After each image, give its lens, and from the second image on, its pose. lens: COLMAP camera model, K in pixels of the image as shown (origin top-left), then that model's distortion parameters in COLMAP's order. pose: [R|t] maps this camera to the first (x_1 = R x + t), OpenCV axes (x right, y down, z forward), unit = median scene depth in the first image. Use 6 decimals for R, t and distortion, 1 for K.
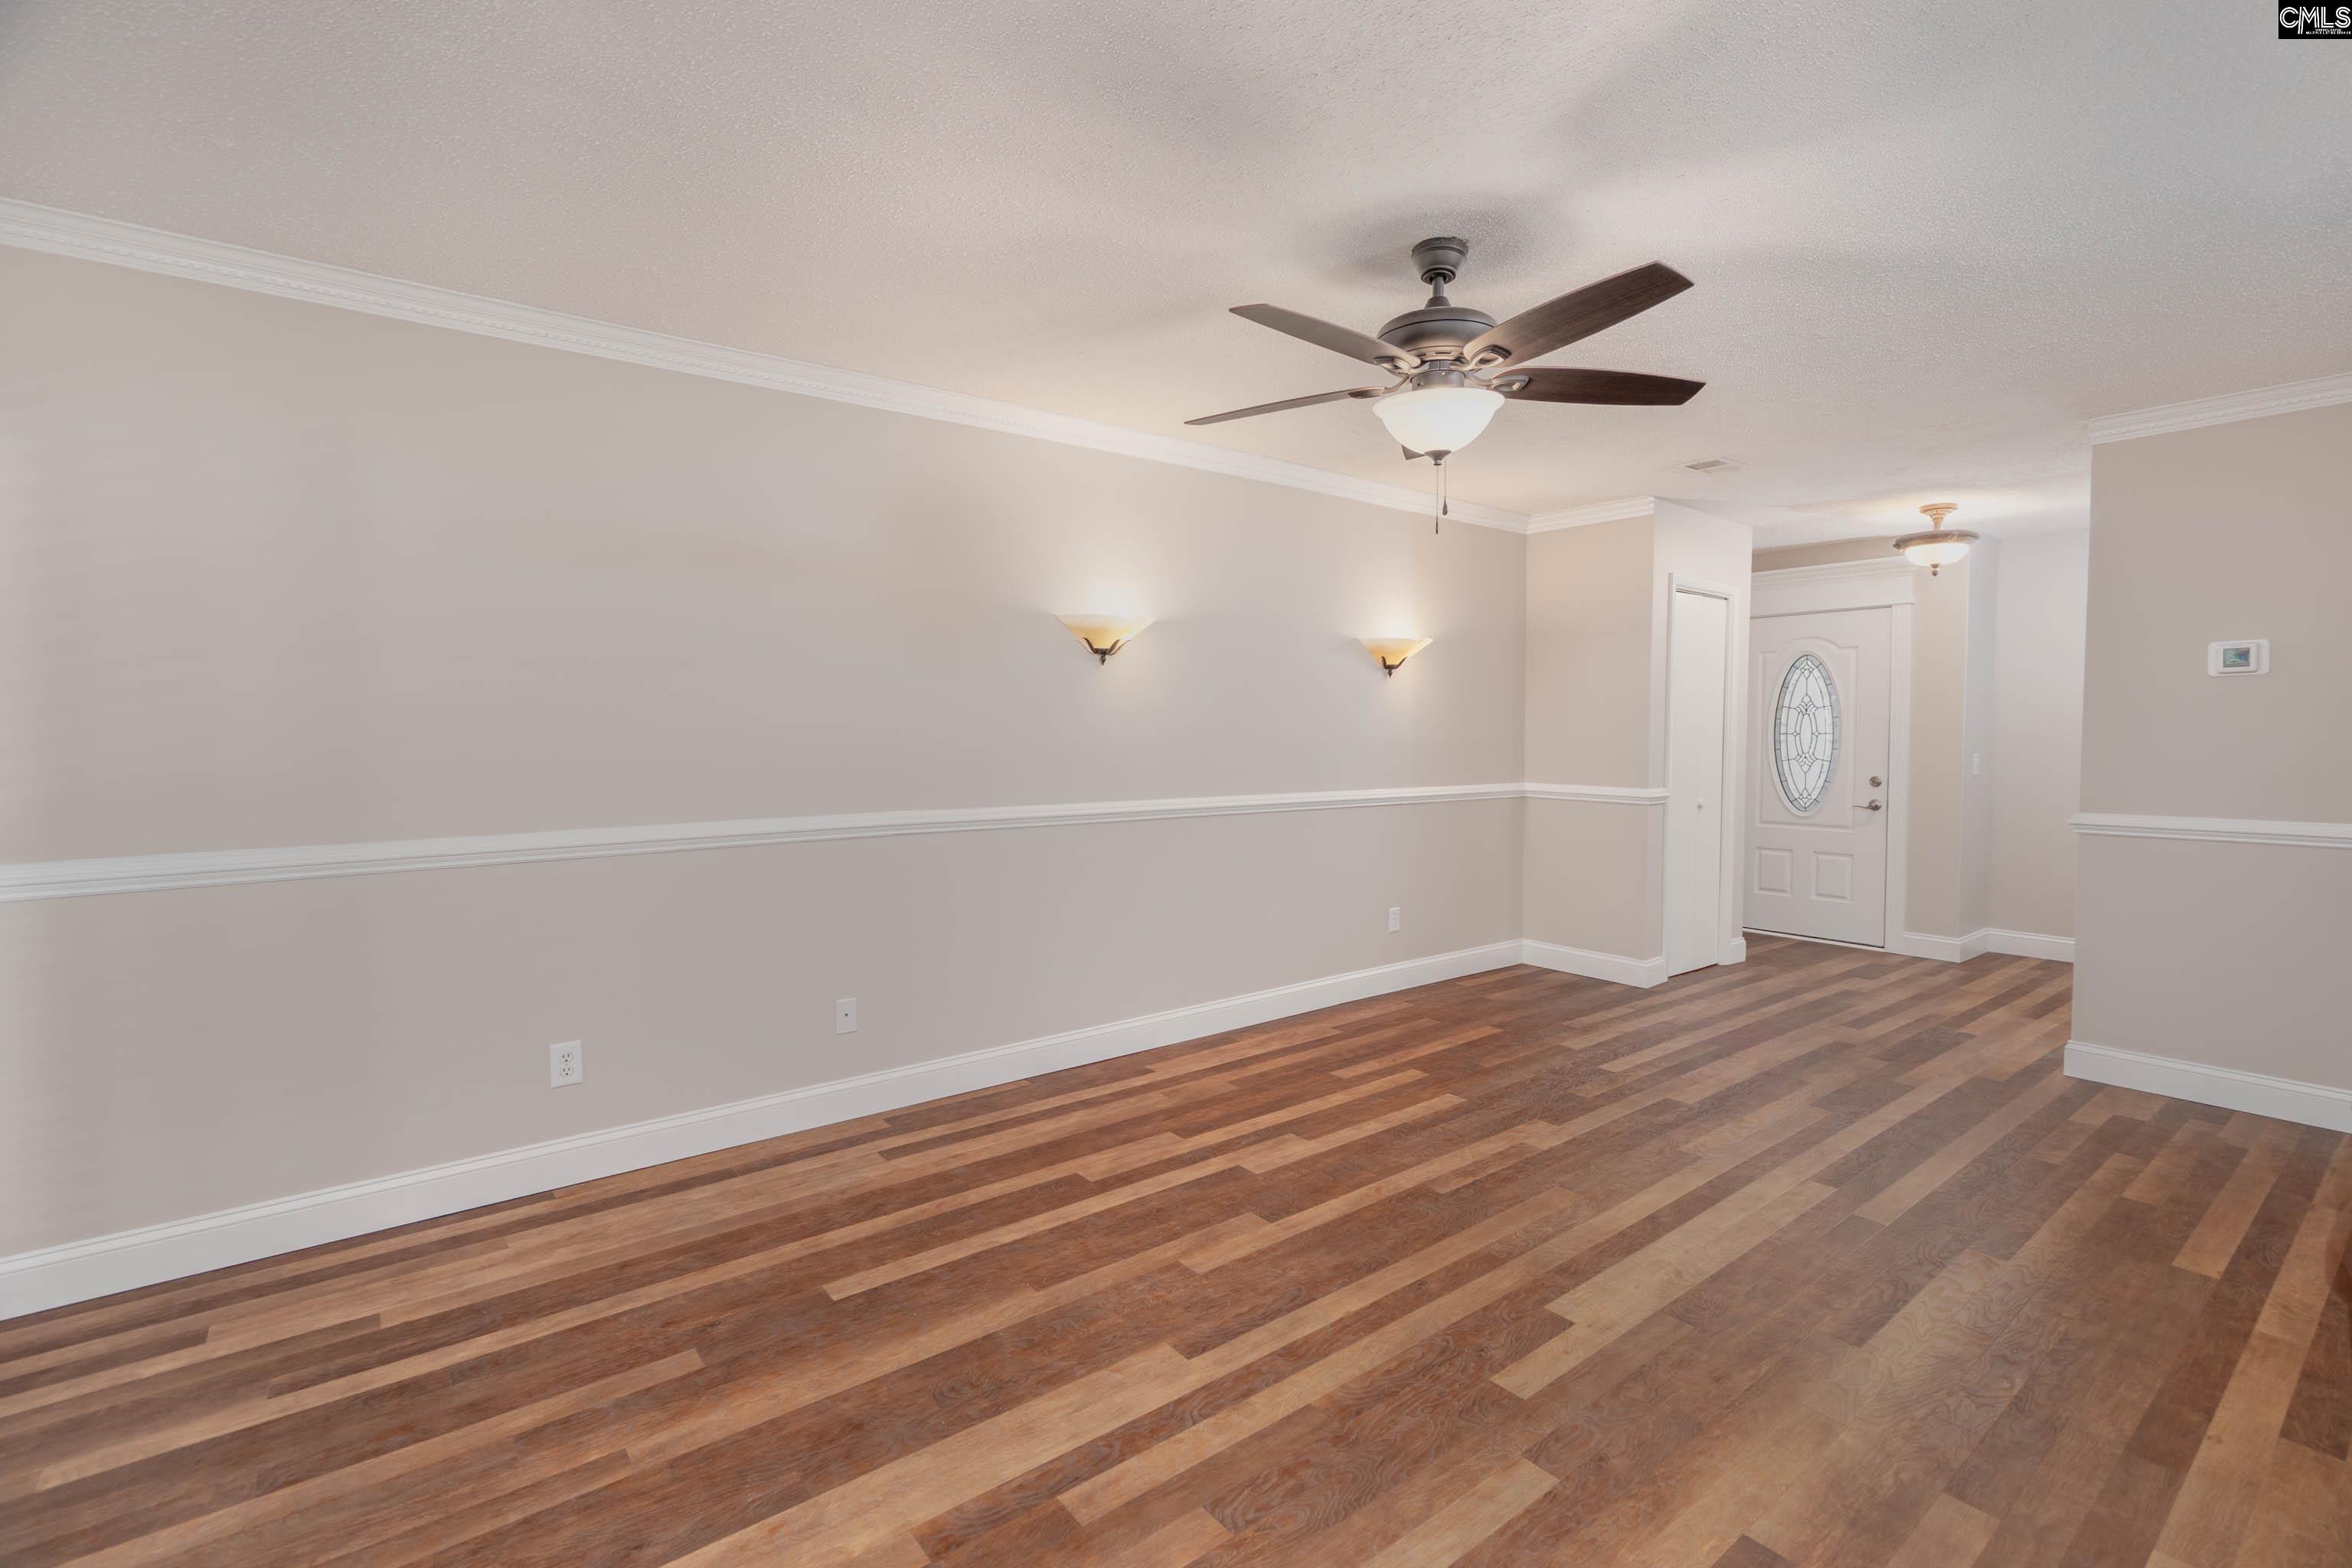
lens RADIAL K [[1052.5, 0, 1161.8], [0, 1052.5, 772.4], [0, 0, 1]] dist [-0.001710, 0.000424]
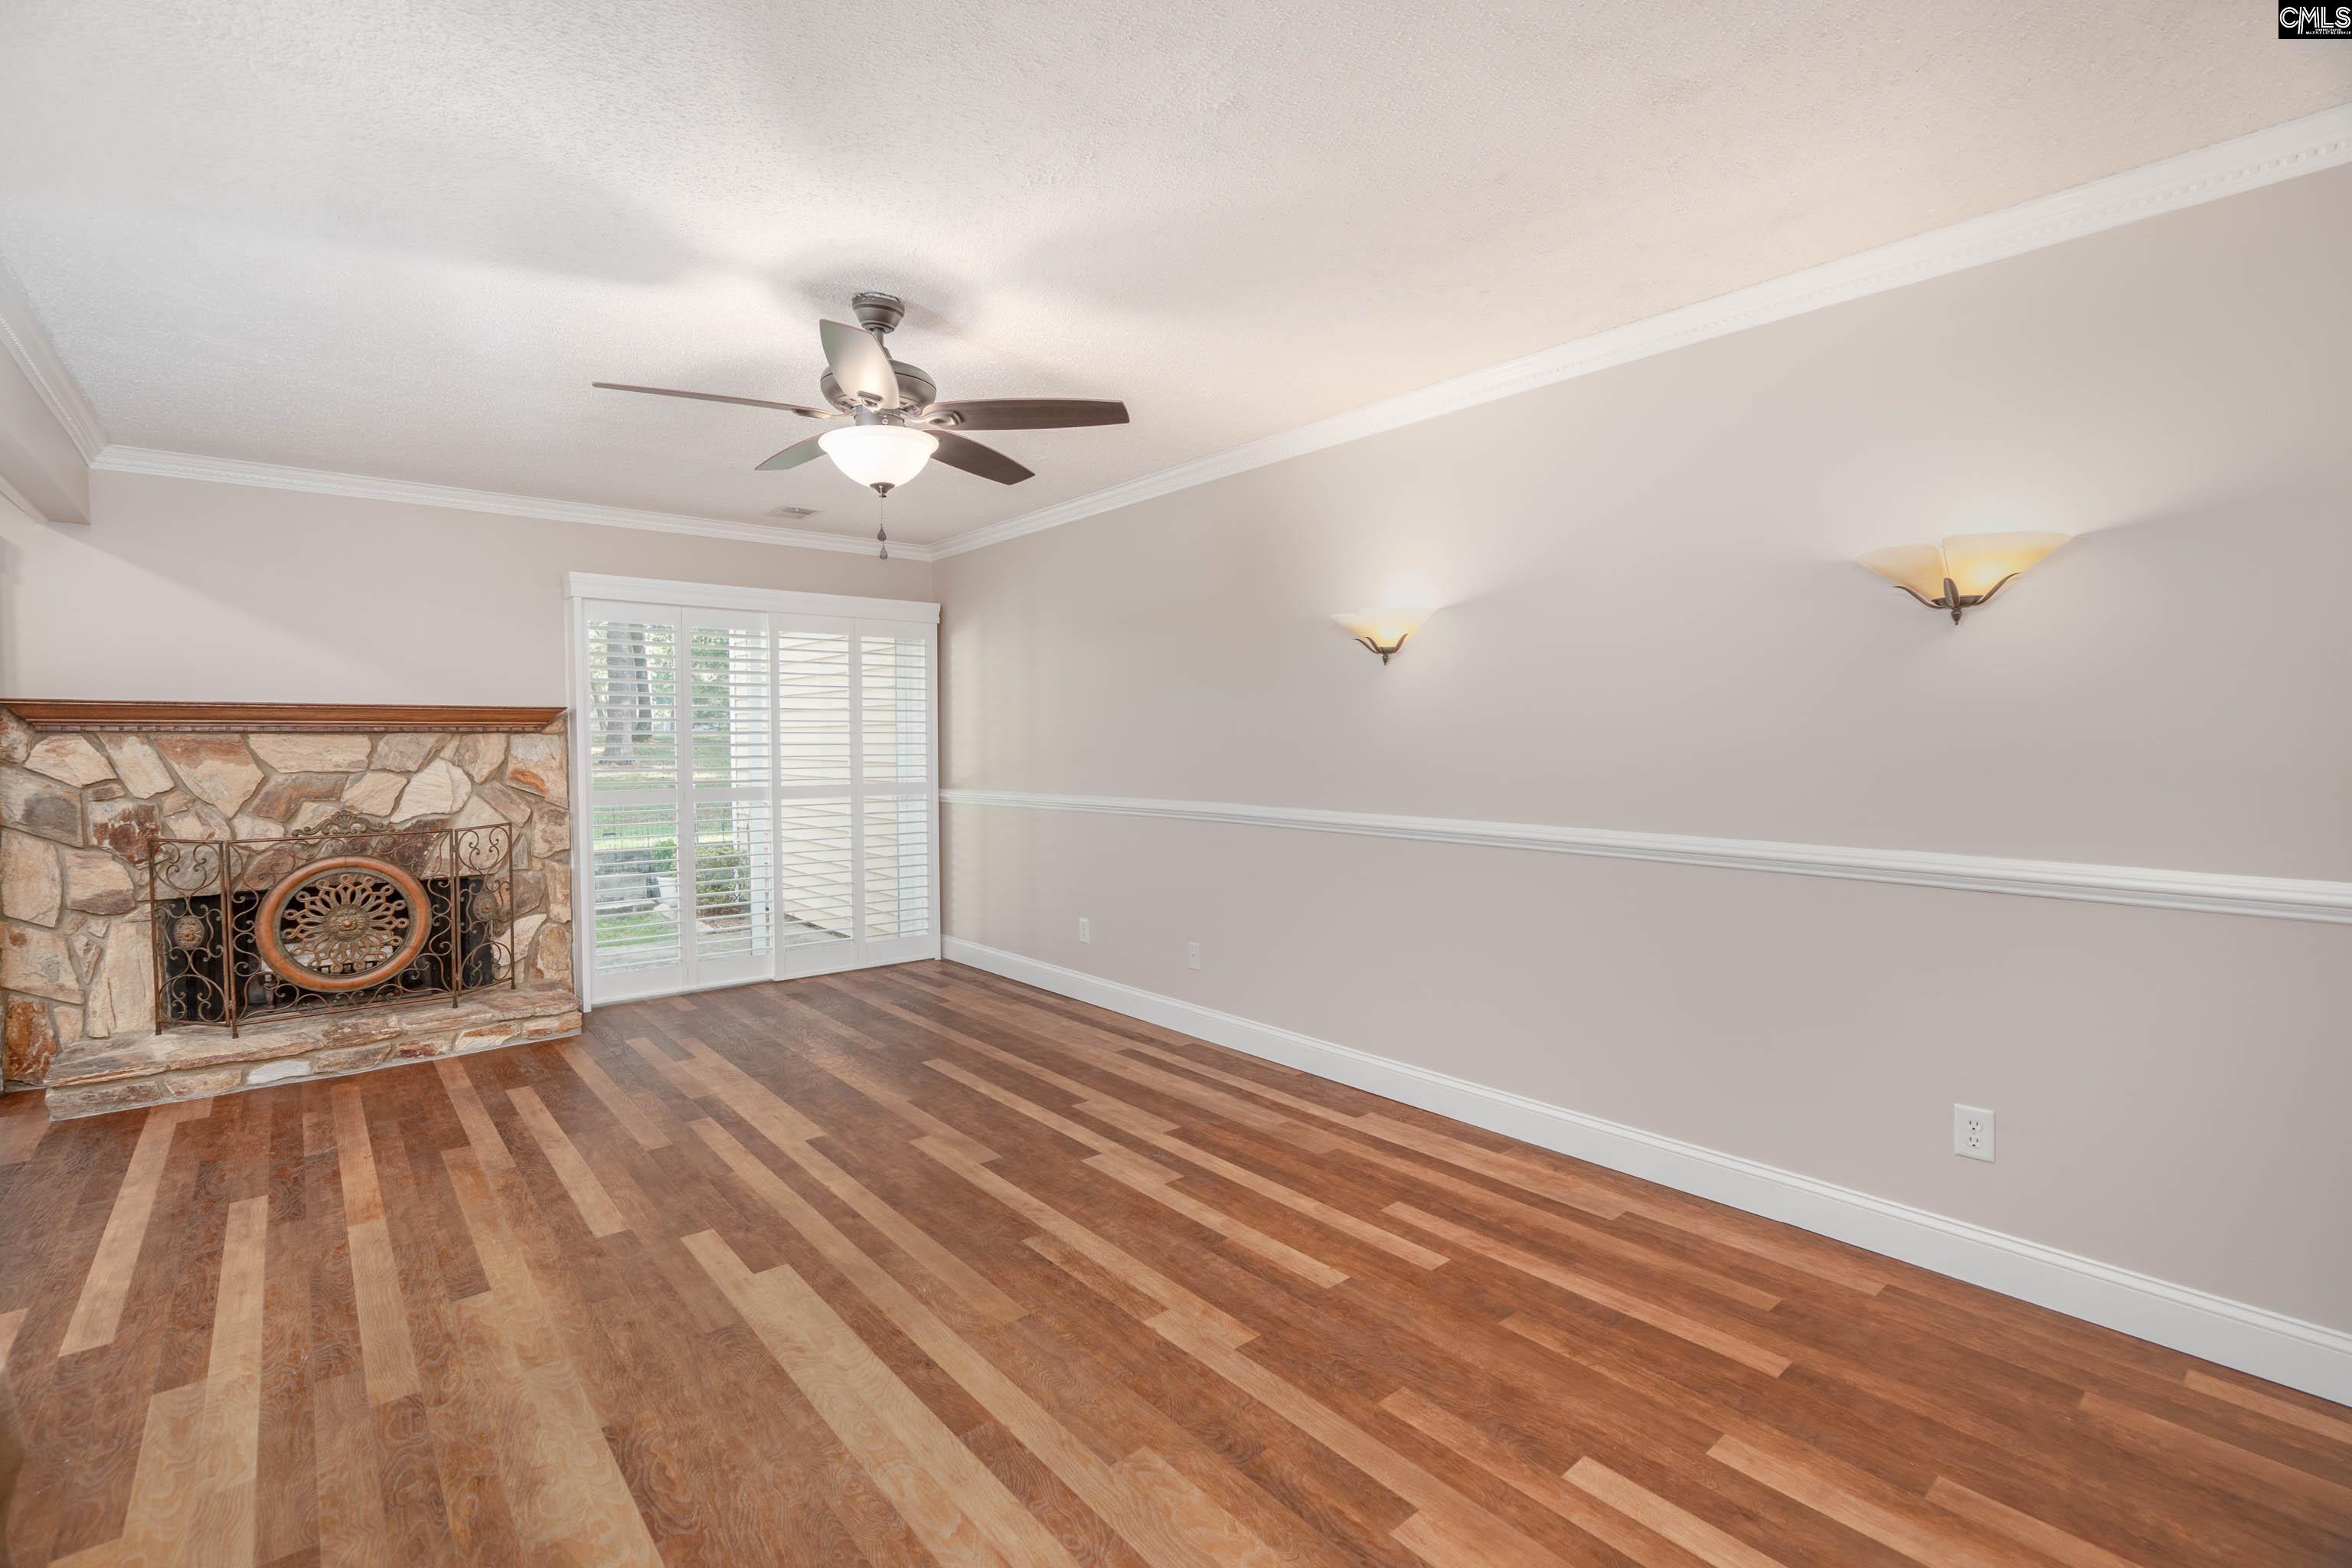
lens RADIAL K [[1050.4, 0, 1171.9], [0, 1050.4, 777.1], [0, 0, 1]] dist [-0.001119, -0.000109]
pose [[0.044977, 0.037165, -0.998296, 1.121953], [-0.033623, 0.998798, 0.035669, -0.040210], [0.998422, 0.031961, 0.046173, 1.026769]]
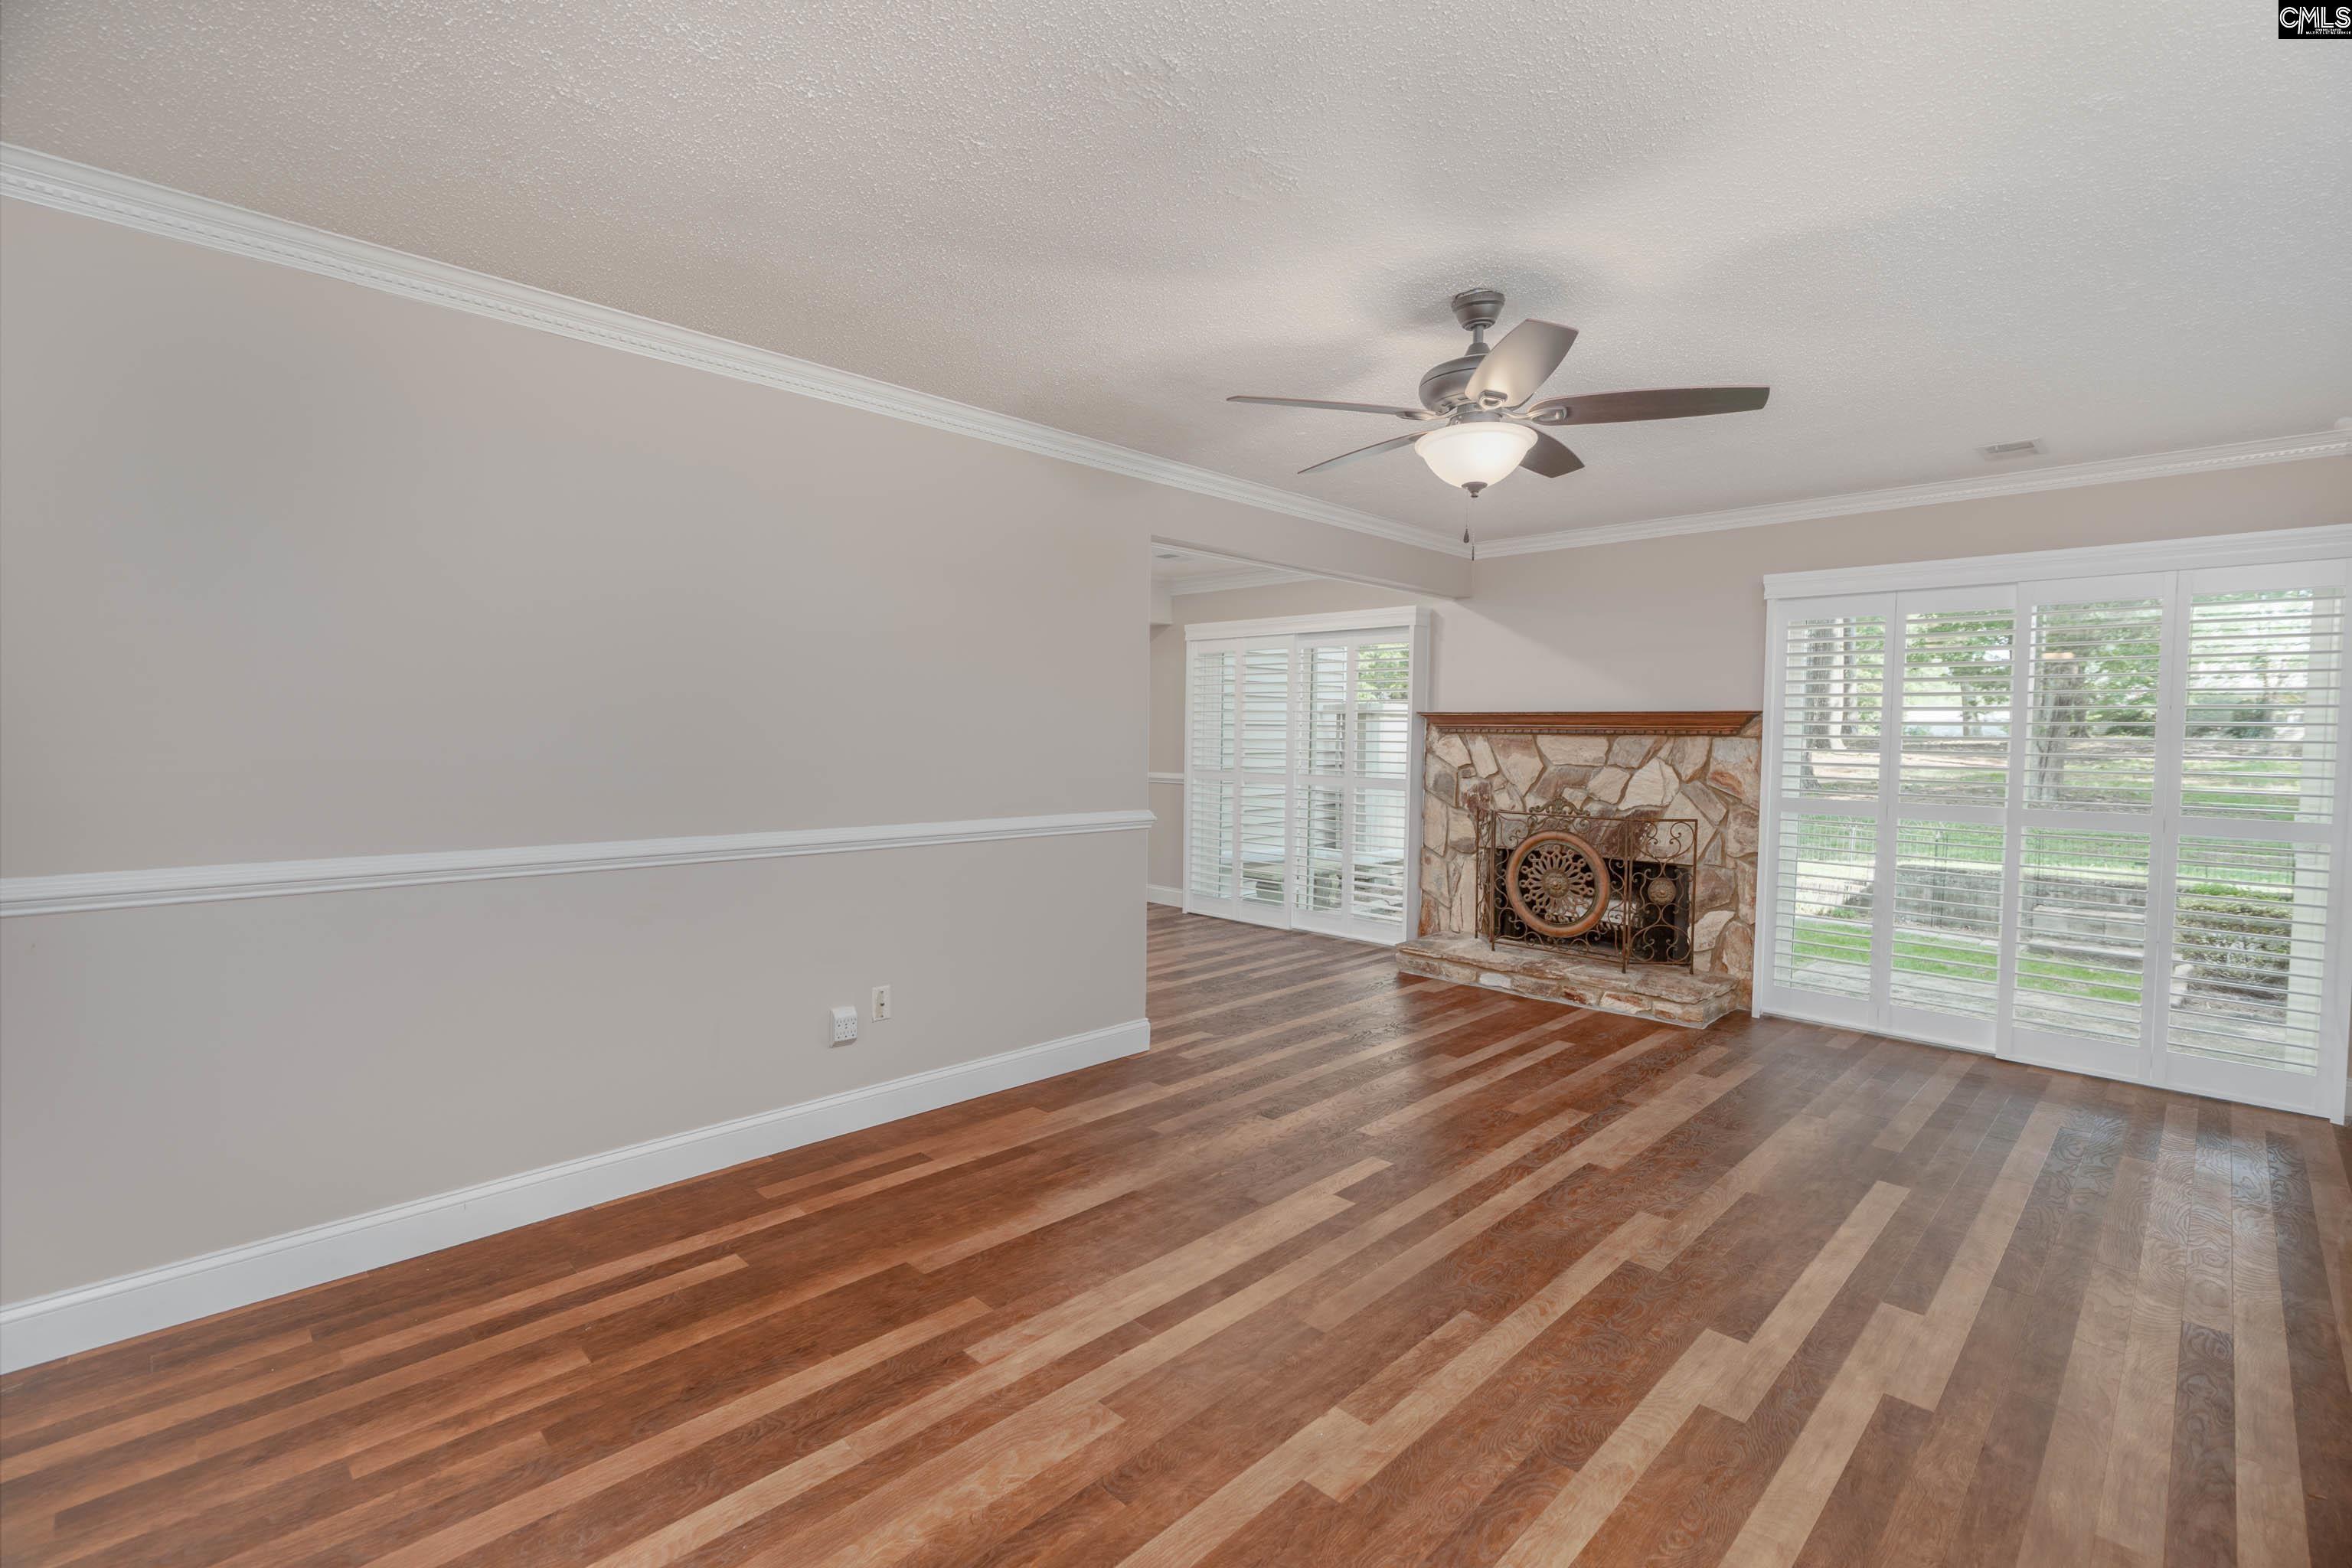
lens RADIAL K [[1055.2, 0, 1169.3], [0, 1055.2, 776.9], [0, 0, 1]] dist [-0.000181, 0.000737]
pose [[-0.991294, -0.006455, -0.131508, 0.577816], [-0.016964, 0.996734, 0.078950, -0.069983], [0.130569, 0.080494, -0.988166, 1.667163]]
